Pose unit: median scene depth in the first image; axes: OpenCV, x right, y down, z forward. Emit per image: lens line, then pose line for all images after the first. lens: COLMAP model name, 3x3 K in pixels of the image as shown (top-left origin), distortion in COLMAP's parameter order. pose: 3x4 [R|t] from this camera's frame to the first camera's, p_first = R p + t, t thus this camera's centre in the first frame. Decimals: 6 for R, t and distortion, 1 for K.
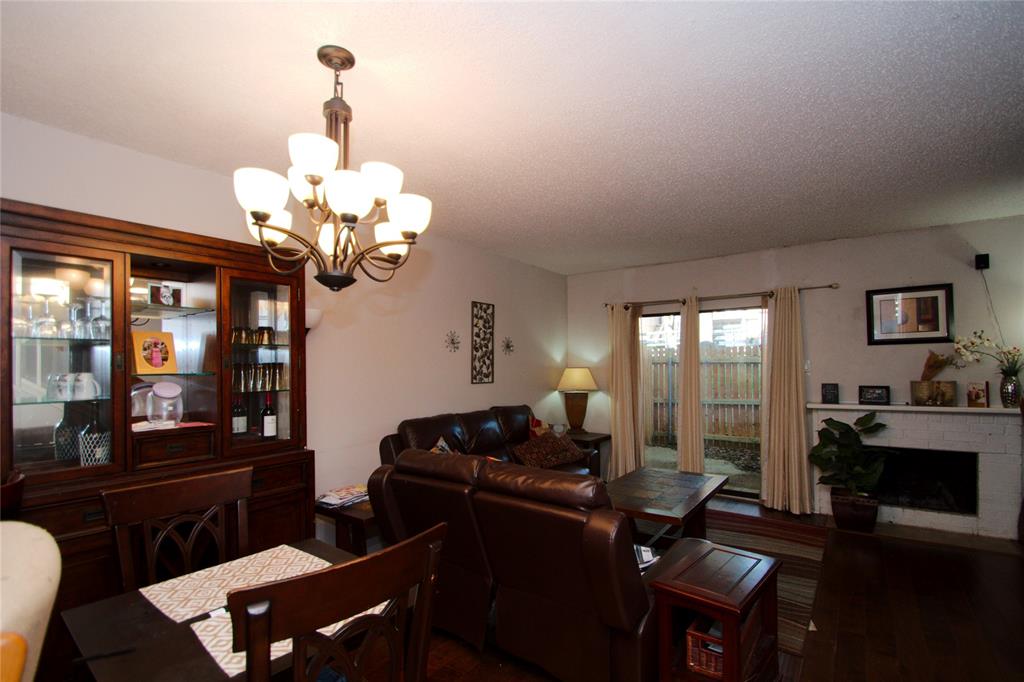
lens RADIAL K [[479.8, 0, 515.7], [0, 479.8, 355.7], [0, 0, 1]] dist [0.023364, -0.019302]
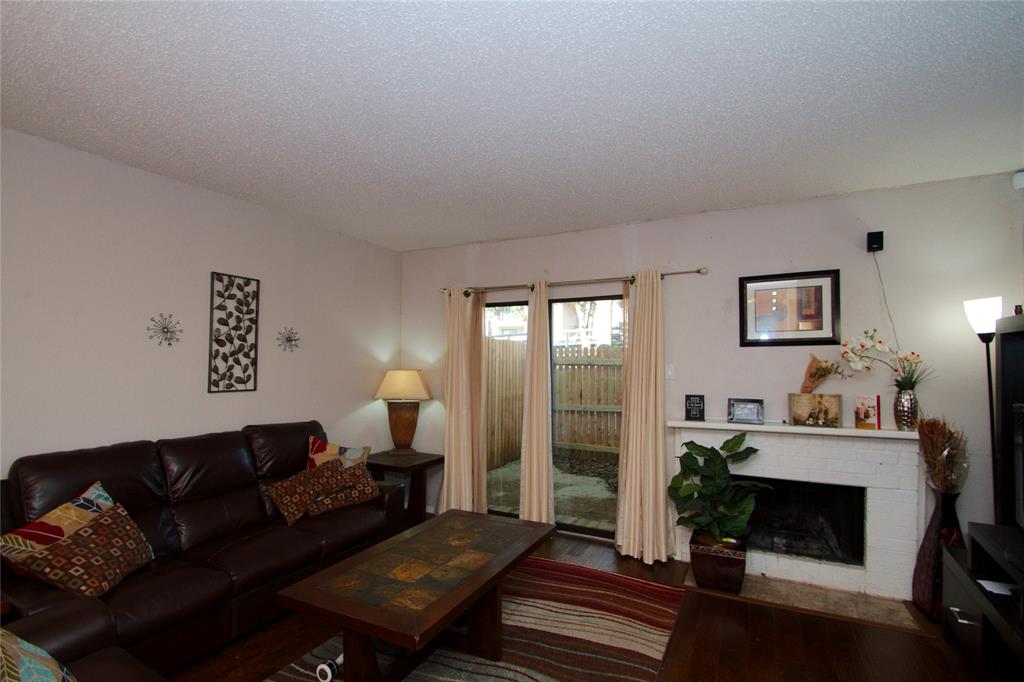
lens RADIAL K [[478.1, 0, 510.3], [0, 478.1, 356.7], [0, 0, 1]] dist [0.027454, -0.019533]
pose [[0.989996, 0.015697, 0.140217, 0.248478], [-0.016212, 0.999865, 0.002526, -0.001549], [-0.140158, -0.004774, 0.990118, 0.277253]]
